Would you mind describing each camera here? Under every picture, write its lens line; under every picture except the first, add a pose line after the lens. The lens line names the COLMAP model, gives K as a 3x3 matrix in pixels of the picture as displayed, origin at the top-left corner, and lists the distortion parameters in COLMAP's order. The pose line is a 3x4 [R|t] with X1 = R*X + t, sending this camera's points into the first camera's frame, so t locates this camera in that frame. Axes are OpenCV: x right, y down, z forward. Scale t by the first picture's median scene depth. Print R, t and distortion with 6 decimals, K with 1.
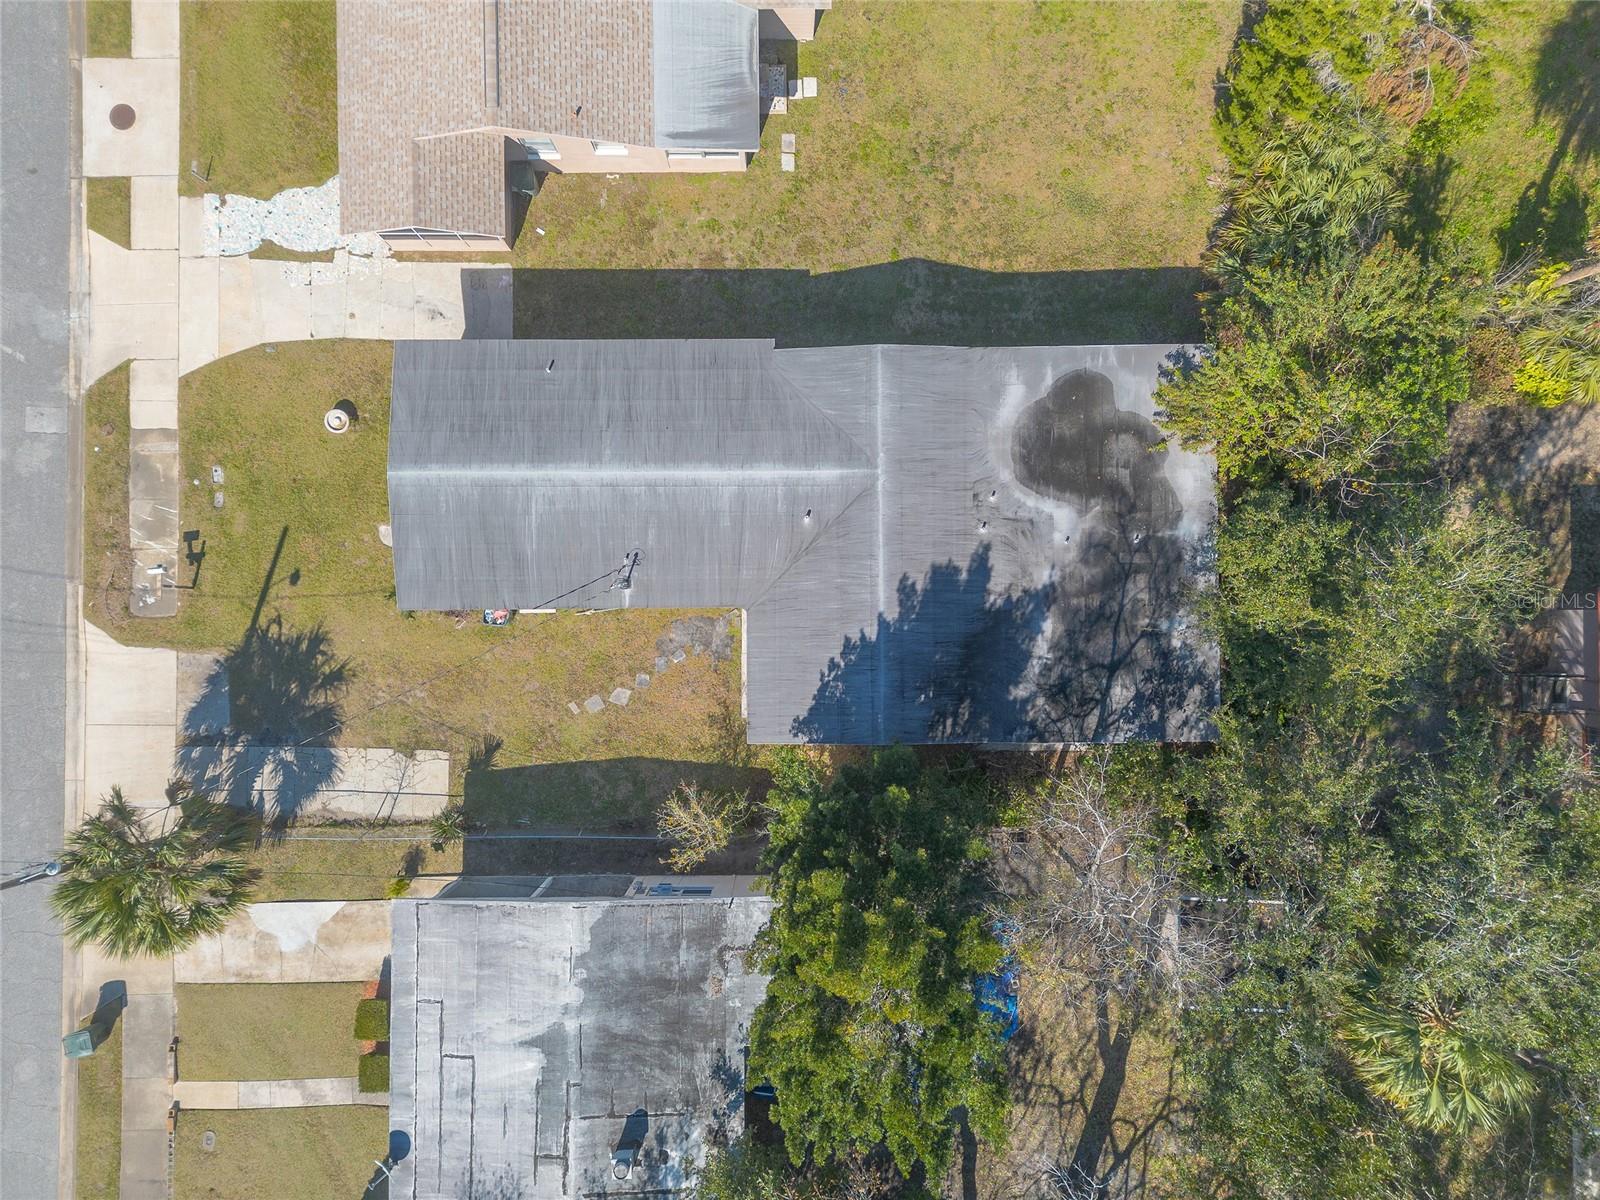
lens RADIAL K [[1155.3, 0, 794.7], [0, 1155.3, 598.0], [0, 0, 1]] dist [0.087618, -0.094514]
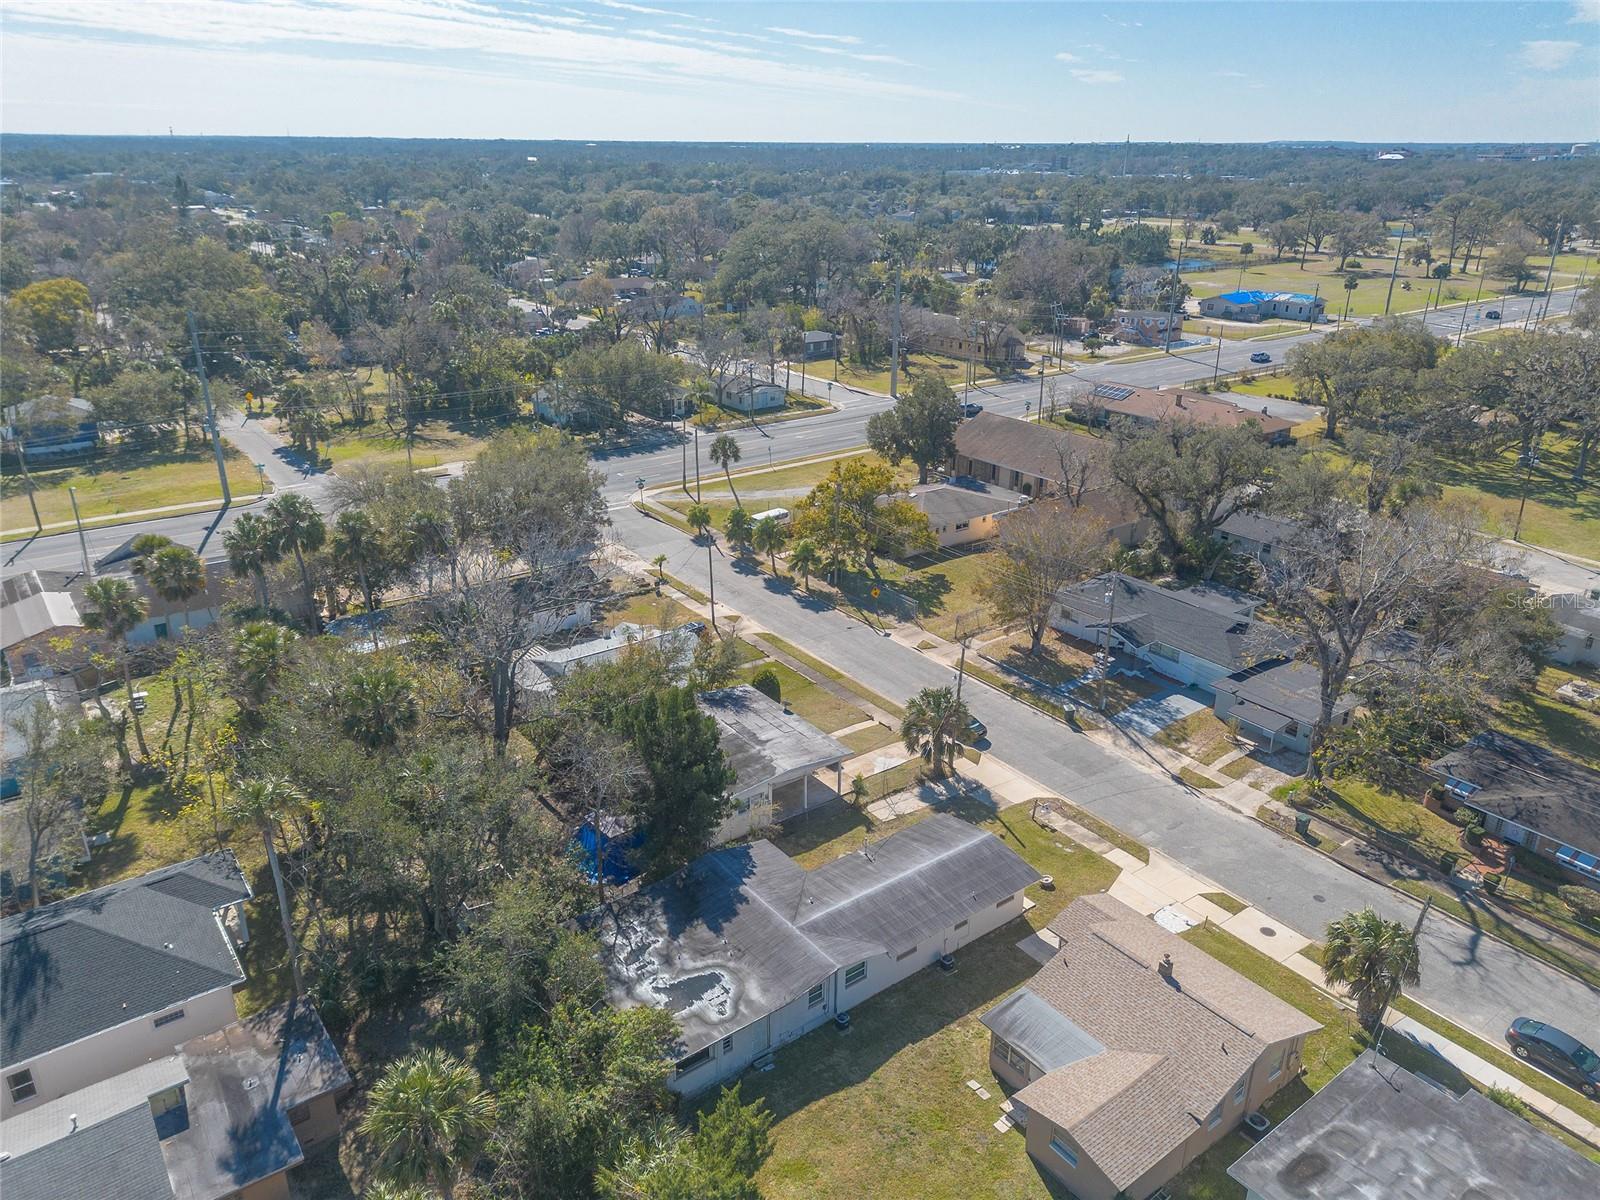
lens RADIAL K [[1155.3, 0, 794.7], [0, 1155.3, 598.0], [0, 0, 1]] dist [0.087618, -0.094514]
pose [[-0.804800, 0.213941, -0.553648, 0.851453], [-0.593545, -0.288729, 0.751225, -1.164791], [0.000863, 0.933201, 0.359353, -0.079332]]
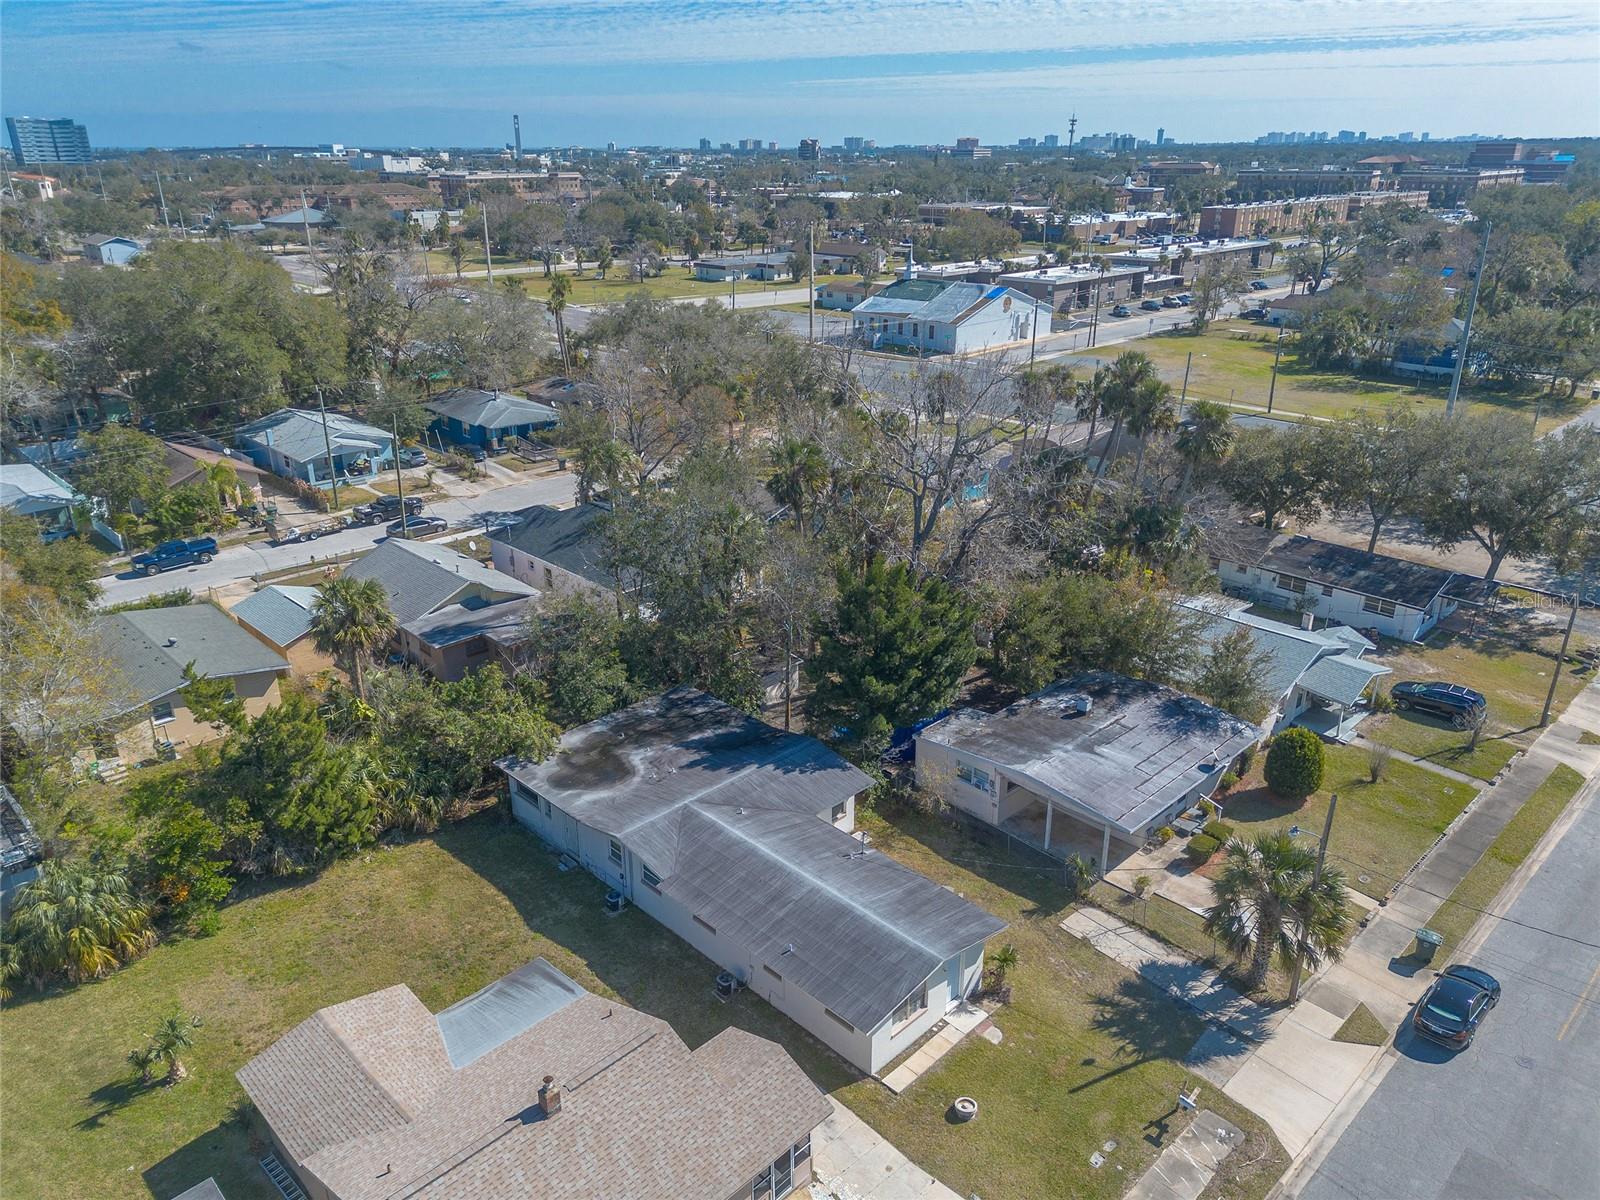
lens RADIAL K [[1125.1, 0, 776.4], [0, 1125.1, 606.2], [0, 0, 1]] dist [0.069371, -0.053291]
pose [[-0.681743, -0.273540, 0.678529, -0.837785], [0.731573, -0.248212, 0.634974, -0.804609], [-0.005272, 0.929283, 0.369332, 0.209149]]
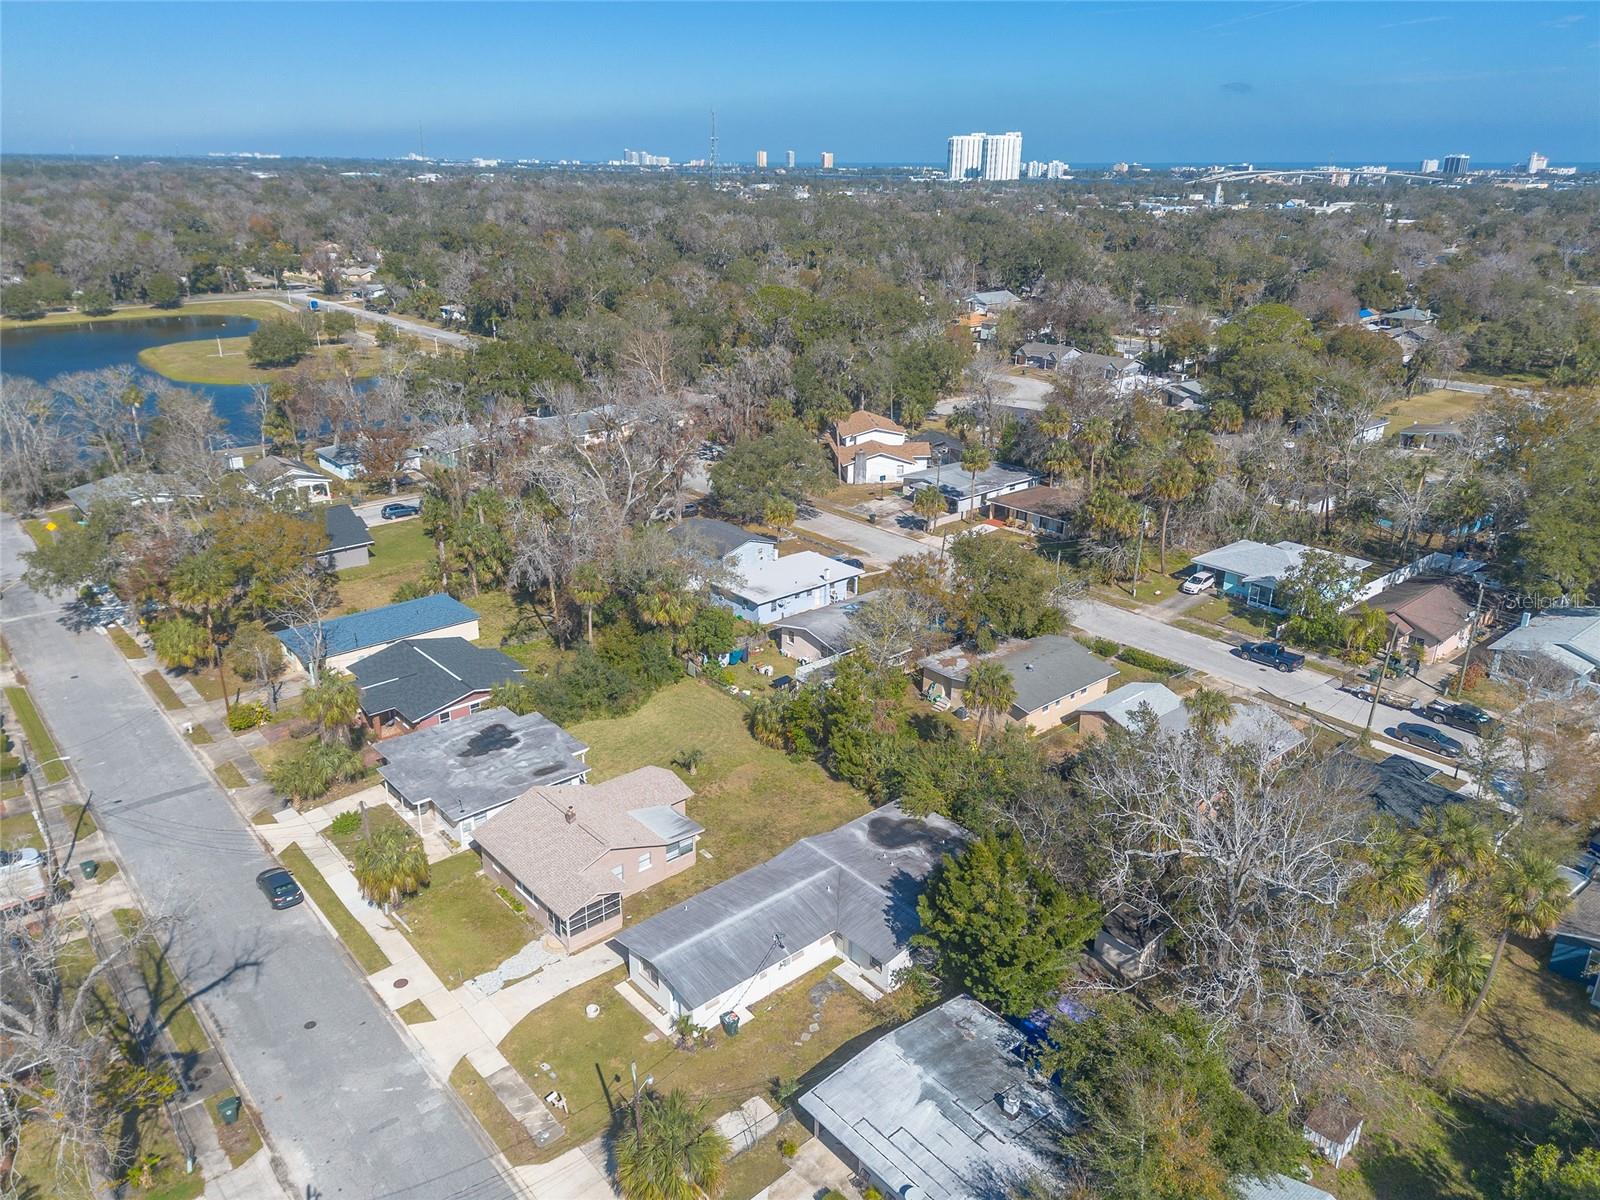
lens RADIAL K [[1095.6, 0, 787.8], [0, 1095.6, 625.7], [0, 0, 1]] dist [0.081927, -0.071443]
pose [[0.762544, -0.242467, 0.599781, -1.025033], [0.646772, 0.306627, -0.698331, 1.028414], [-0.014587, 0.920429, 0.390637, -0.195940]]
